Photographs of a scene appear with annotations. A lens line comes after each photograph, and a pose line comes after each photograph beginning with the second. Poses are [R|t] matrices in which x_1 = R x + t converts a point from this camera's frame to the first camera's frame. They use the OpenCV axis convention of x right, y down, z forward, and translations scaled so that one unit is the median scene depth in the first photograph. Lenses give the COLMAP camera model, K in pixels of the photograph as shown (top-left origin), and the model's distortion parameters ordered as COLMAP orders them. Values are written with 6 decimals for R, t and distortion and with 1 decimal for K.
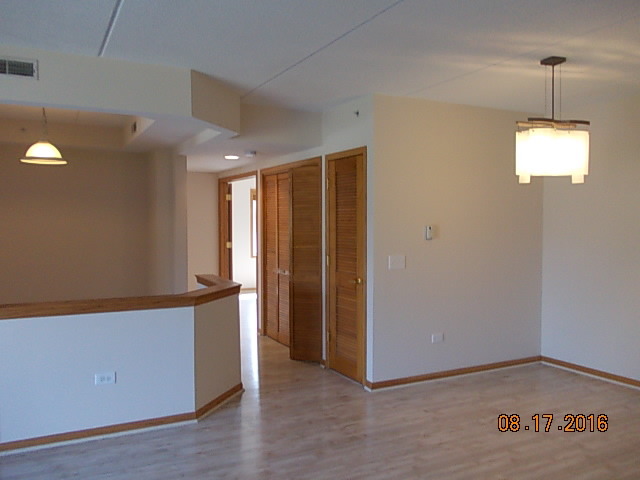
lens RADIAL K [[541.8, 0, 320.0], [0, 541.8, 240.0], [0, 0, 1]] dist [-0.014817, -0.003348]
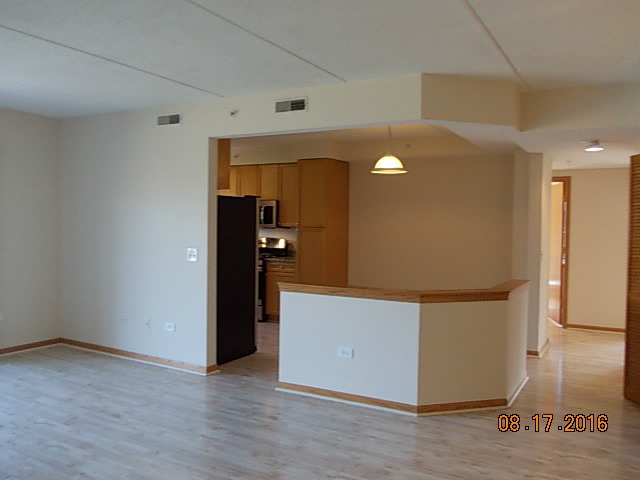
lens RADIAL K [[536.4, 0, 320.0], [0, 536.4, 240.0], [0, 0, 1]] dist [-0.040148, -0.001370]
pose [[0.545938, 0.034862, -0.837100, 0.482256], [-0.045469, 0.998894, 0.011946, -0.001417], [0.836591, 0.031540, 0.546919, 0.267021]]
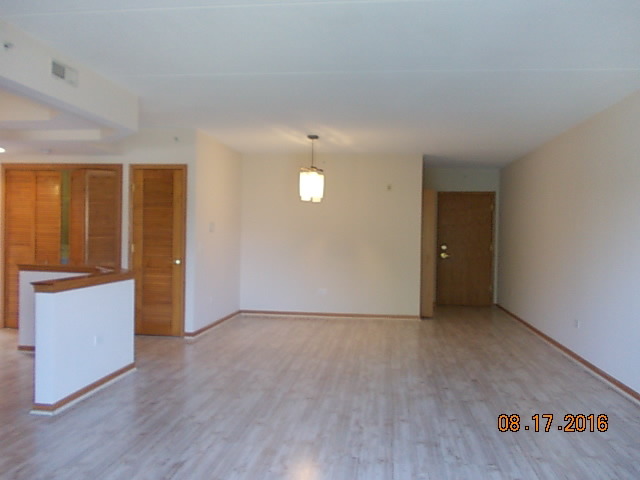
lens RADIAL K [[559.5, 0, 320.0], [0, 559.5, 240.0], [0, 0, 1]] dist [-0.052063, -0.002023]
pose [[0.555051, 0.004692, 0.831803, -1.022421], [0.006003, 0.999935, -0.009646, 0.042433], [-0.831794, 0.010347, 0.554987, -0.091360]]
